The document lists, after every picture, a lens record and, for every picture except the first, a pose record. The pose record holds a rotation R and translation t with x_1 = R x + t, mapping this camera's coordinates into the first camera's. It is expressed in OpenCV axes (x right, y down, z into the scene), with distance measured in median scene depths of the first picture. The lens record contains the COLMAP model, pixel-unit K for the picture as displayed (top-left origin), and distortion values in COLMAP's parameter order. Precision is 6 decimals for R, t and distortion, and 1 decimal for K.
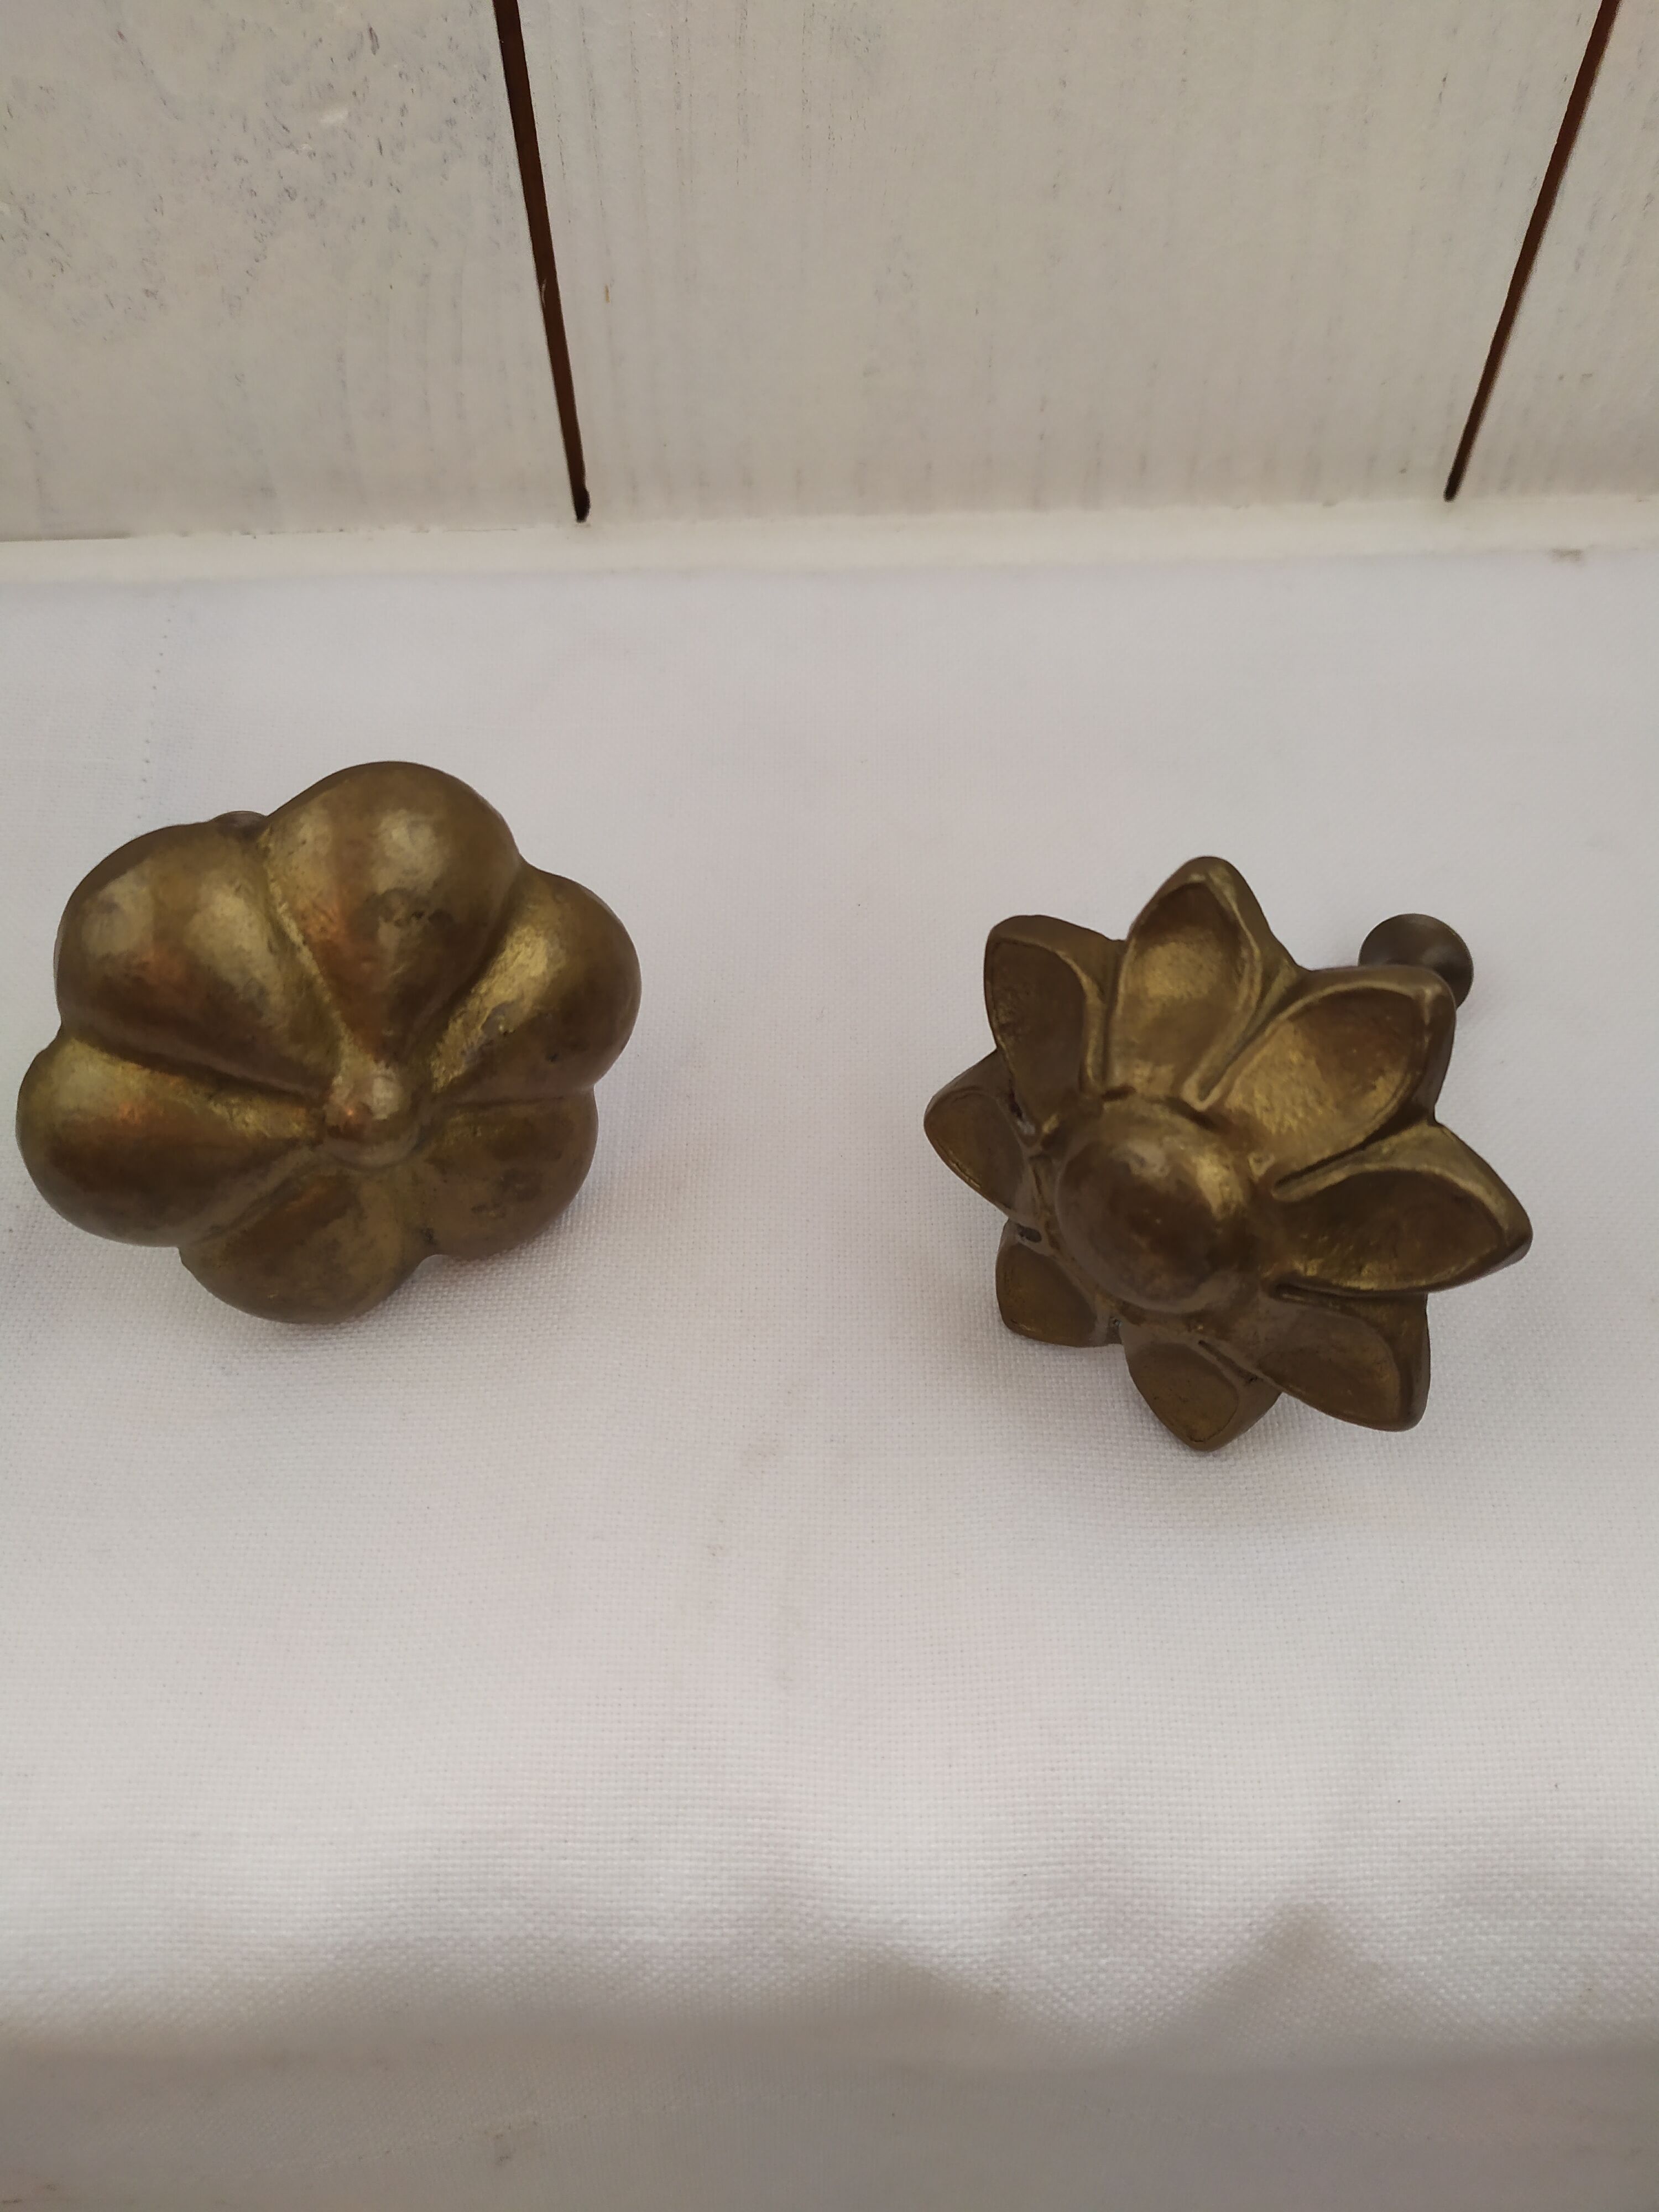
lens RADIAL K [[1930.6, 0, 836.2], [0, 1930.6, 1179.2], [0, 0, 1]] dist [0.013720, -0.016689]
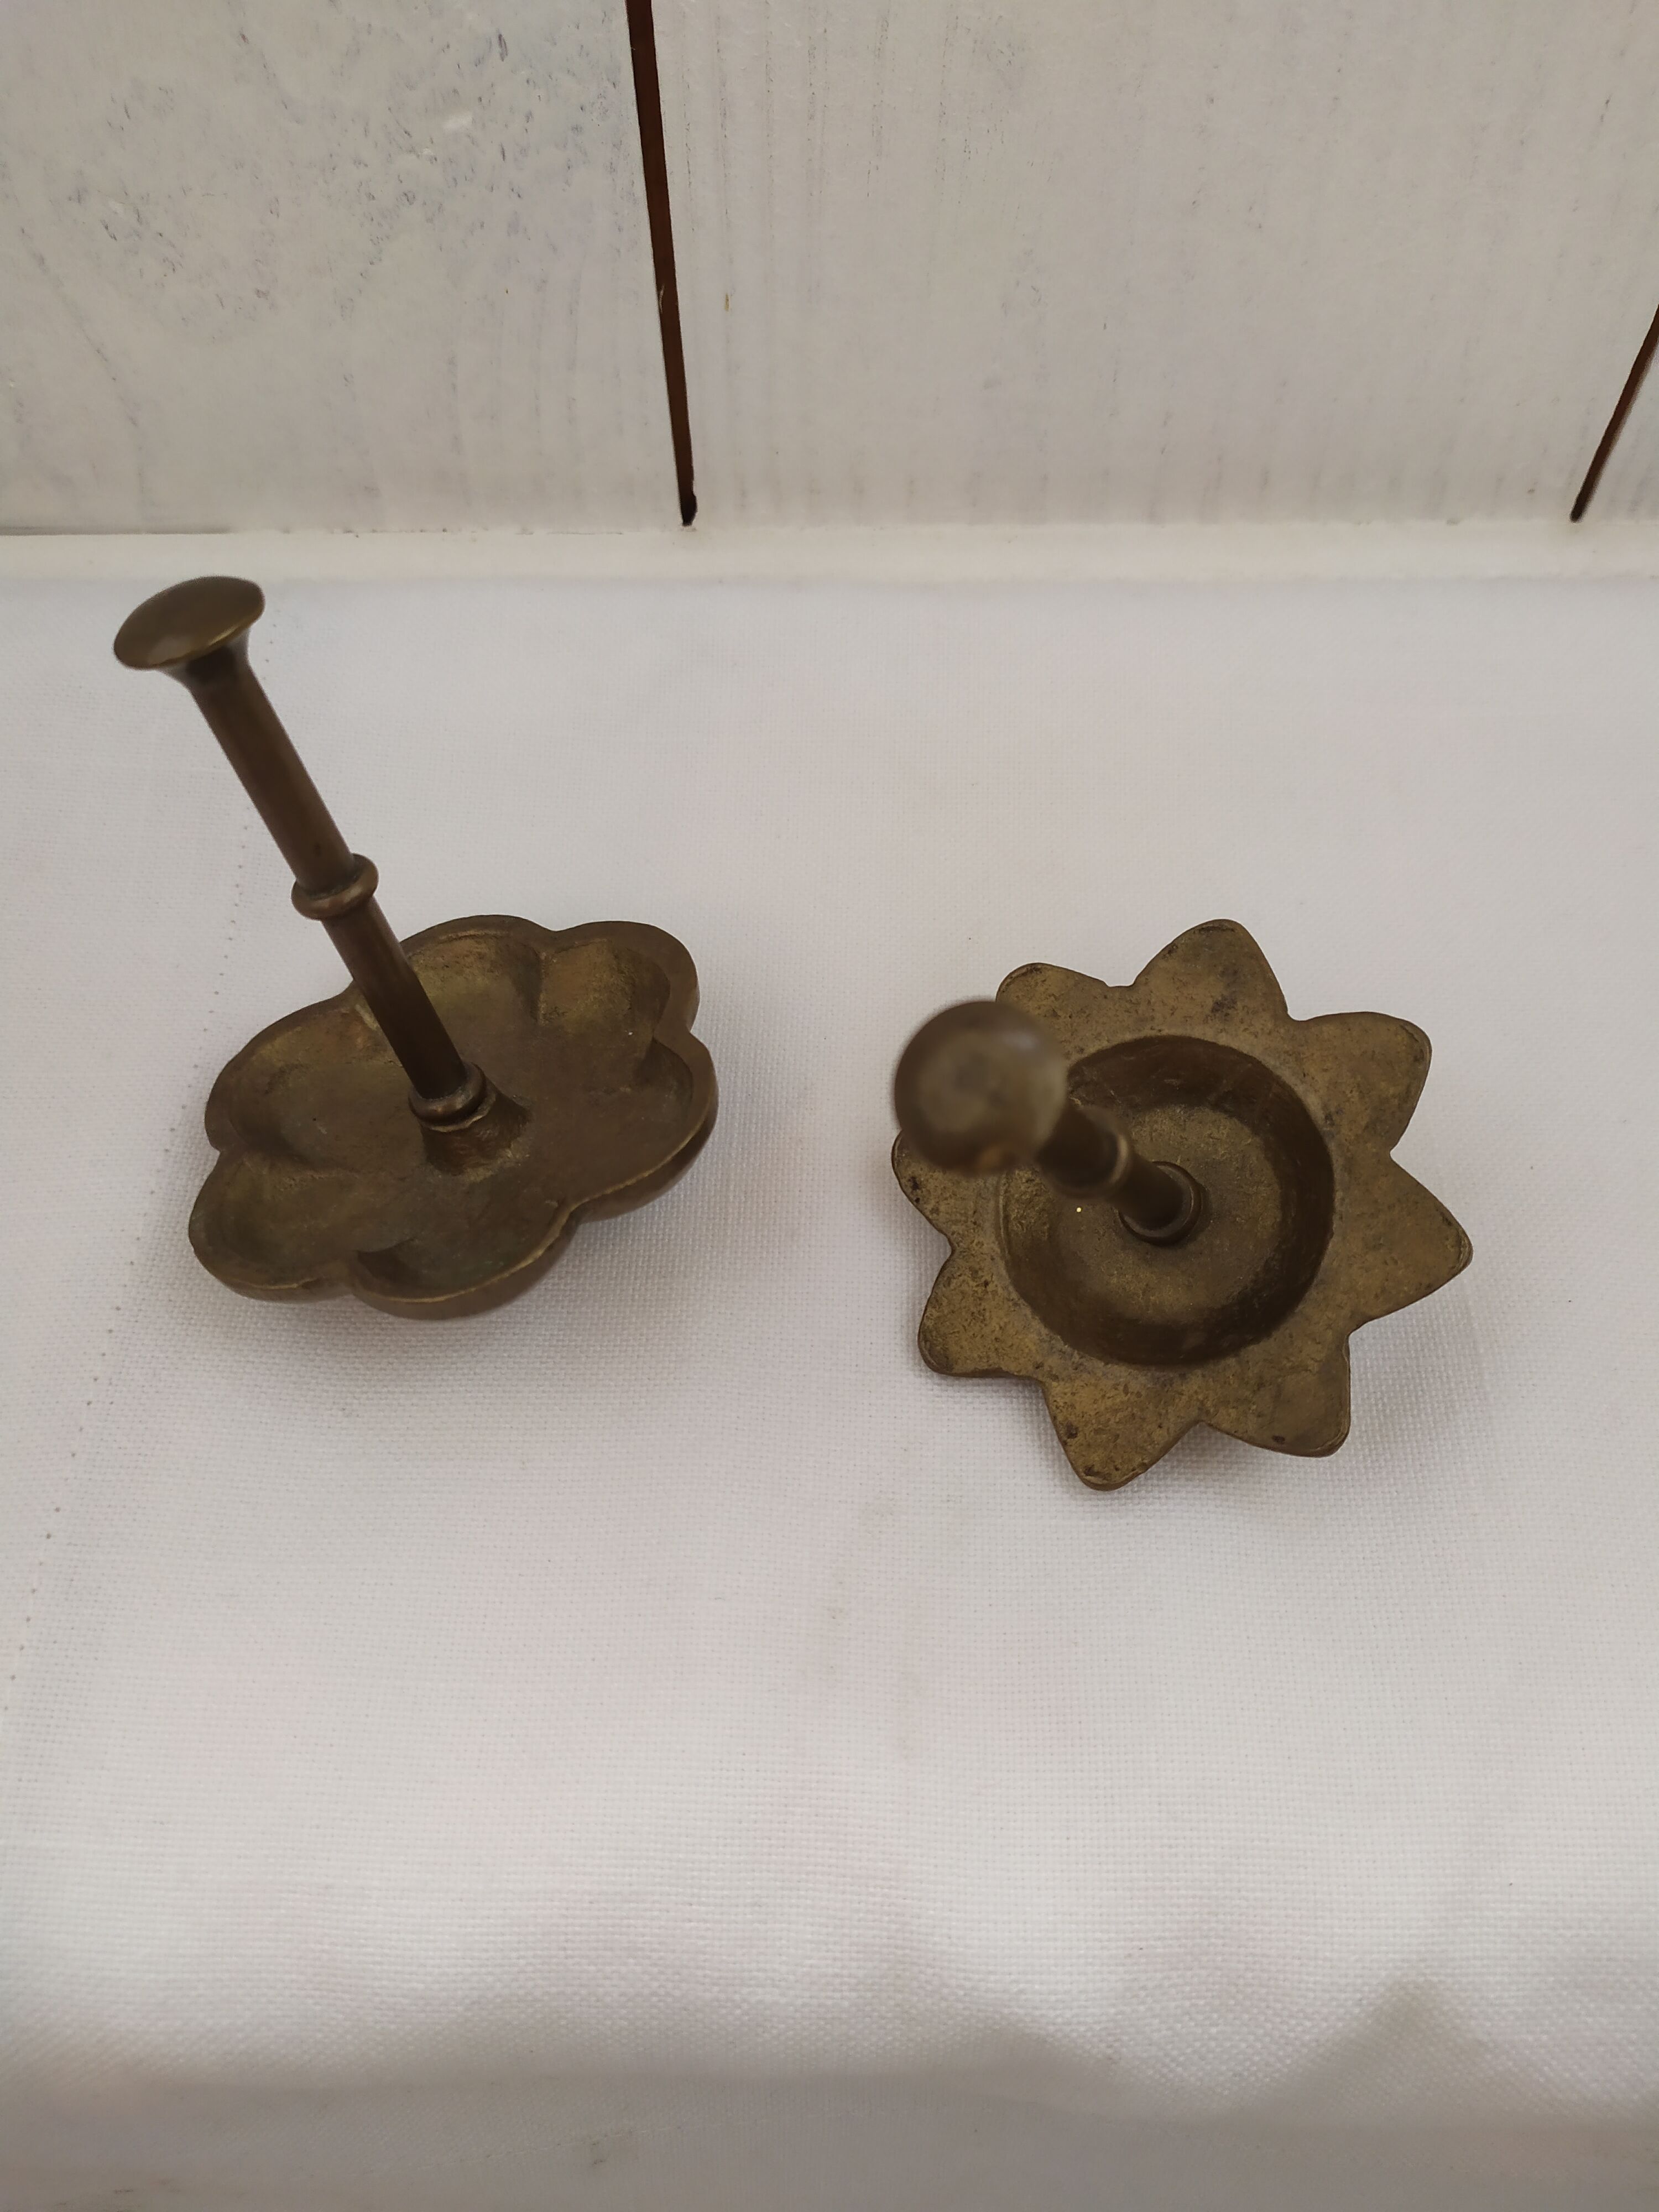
lens RADIAL K [[1921.7, 0, 836.7], [0, 1921.7, 1199.6], [0, 0, 1]] dist [0.004222, -0.012011]
pose [[0.999684, 0.022518, -0.011146, -0.059414], [-0.021865, 0.998215, 0.055584, -0.085198], [0.012377, -0.055323, 0.998392, 0.009895]]
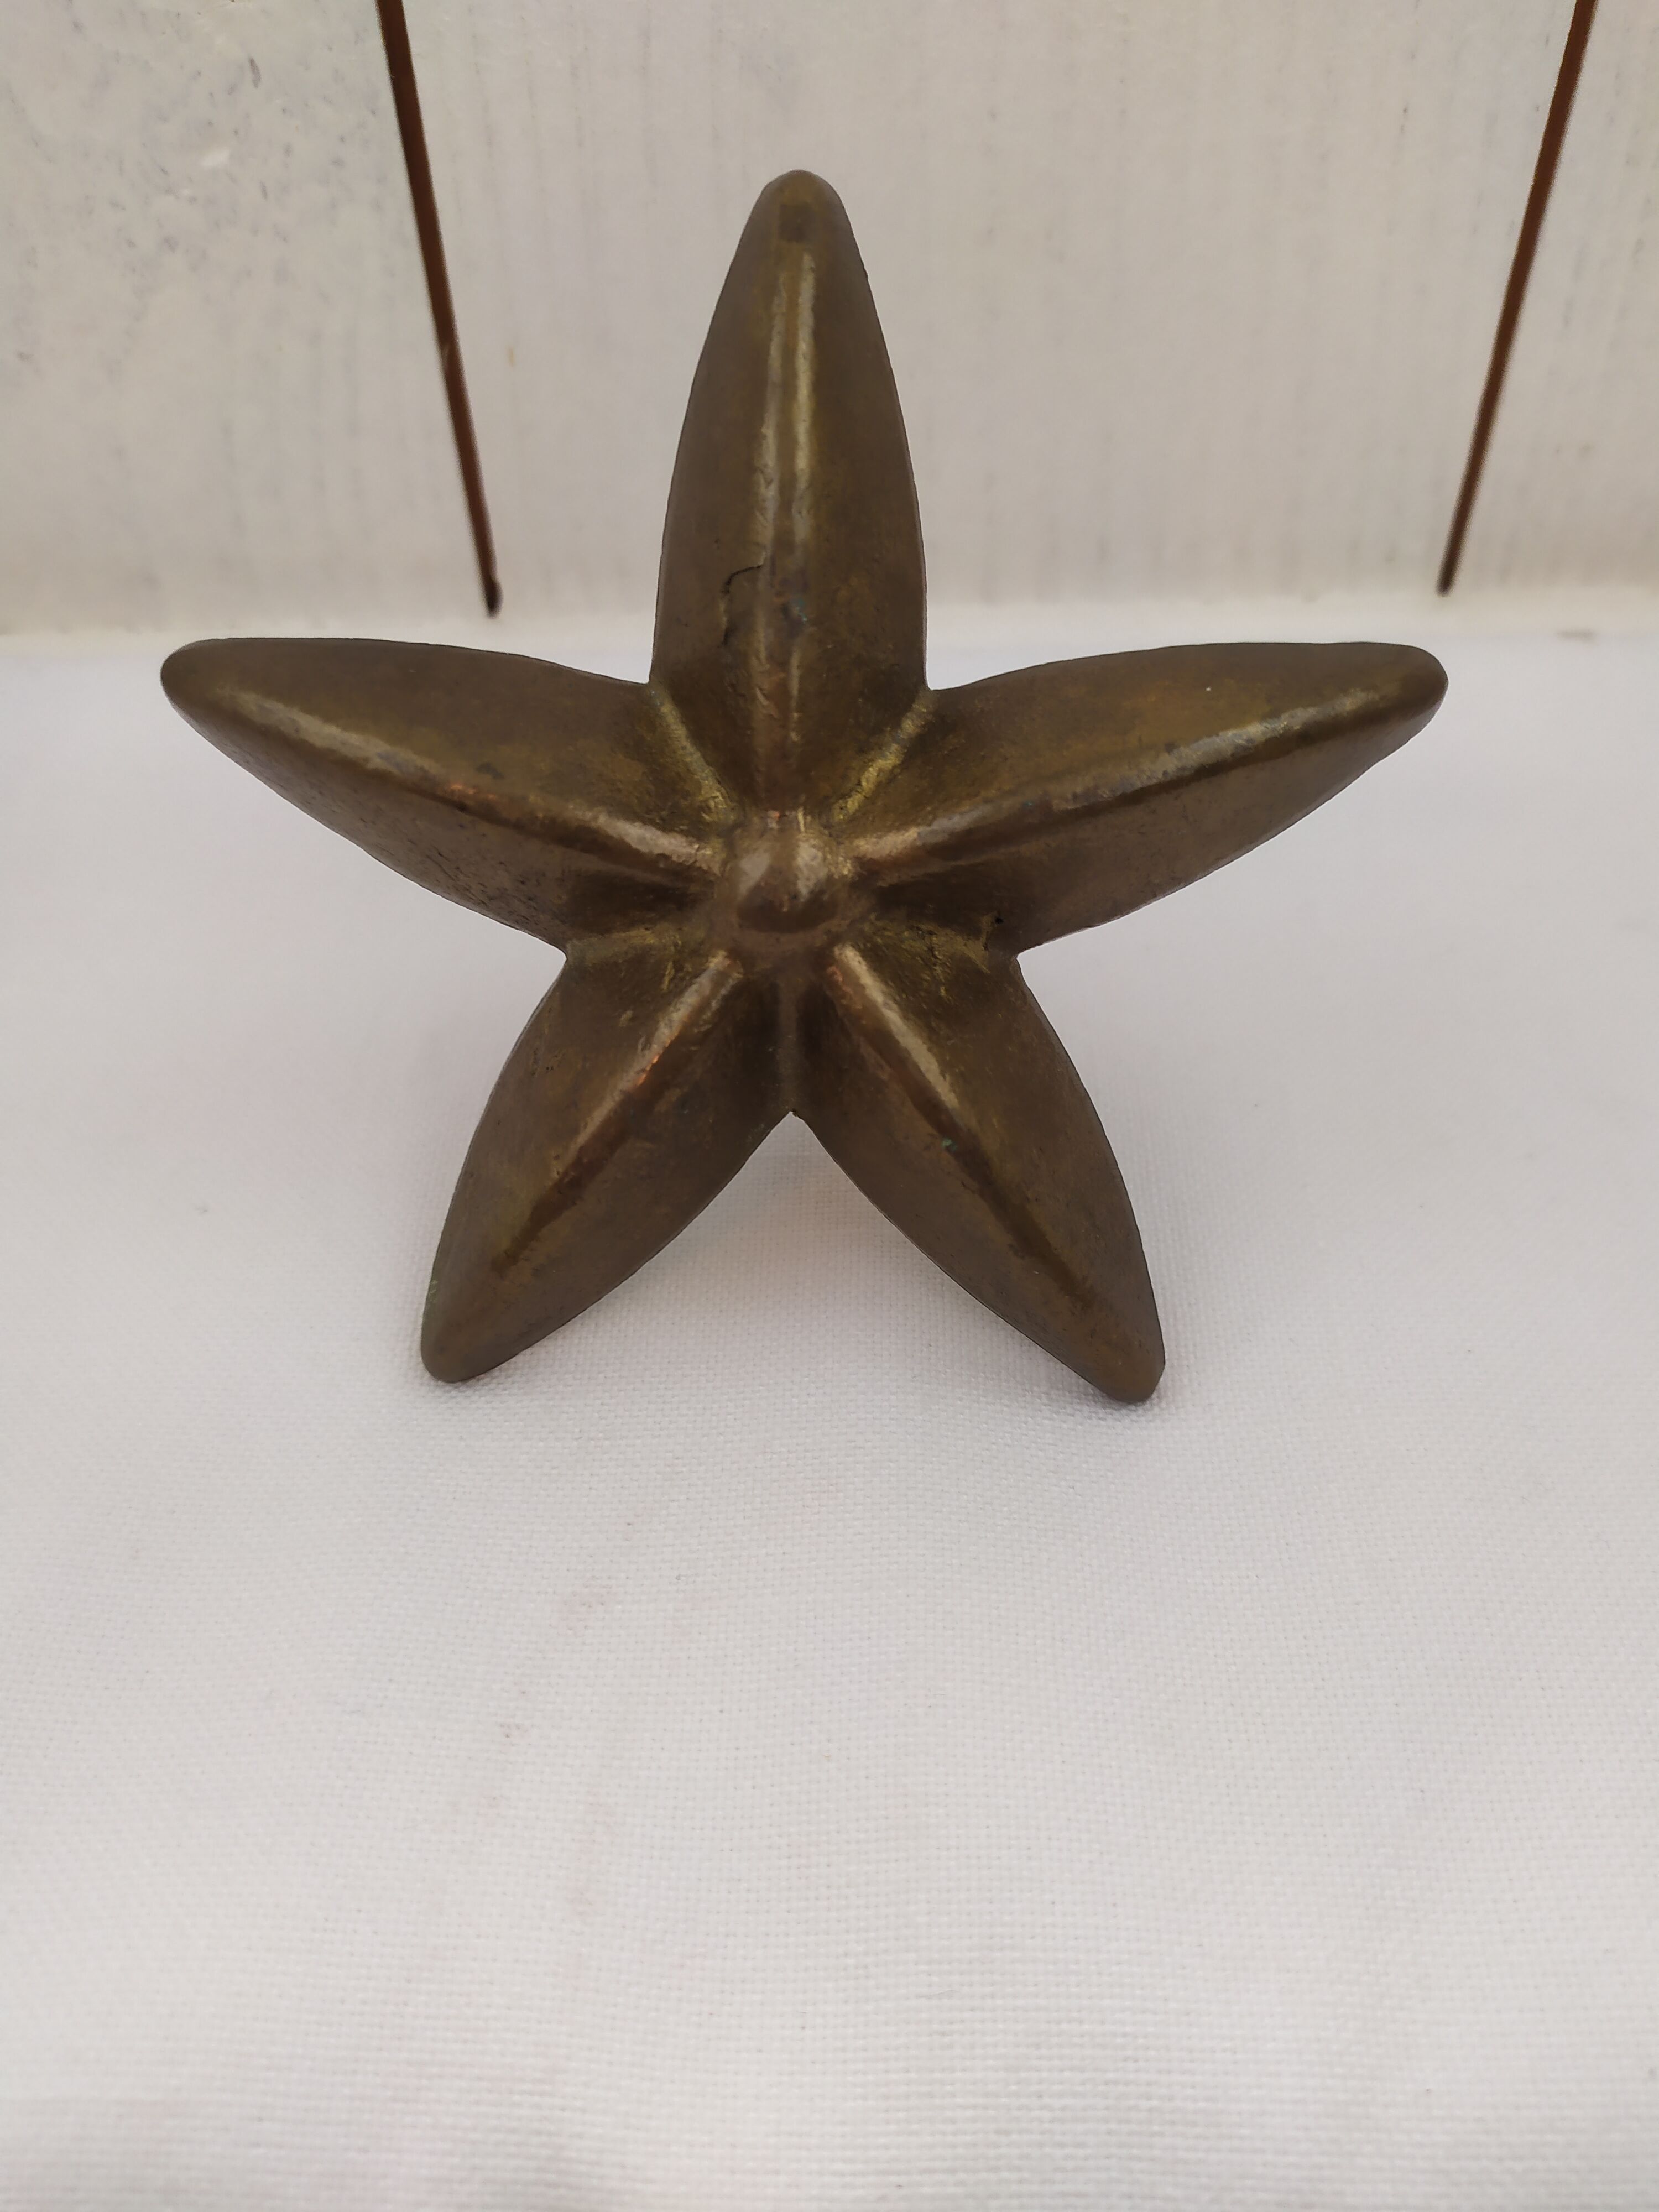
lens RADIAL K [[1966.2, 0, 828.2], [0, 1966.2, 1124.5], [0, 0, 1]] dist [-0.018250, -0.000406]
pose [[0.999609, 0.008138, -0.026752, 0.086084], [-0.013145, 0.981171, -0.192692, 0.114941], [0.024680, 0.192969, 0.980895, 0.219569]]
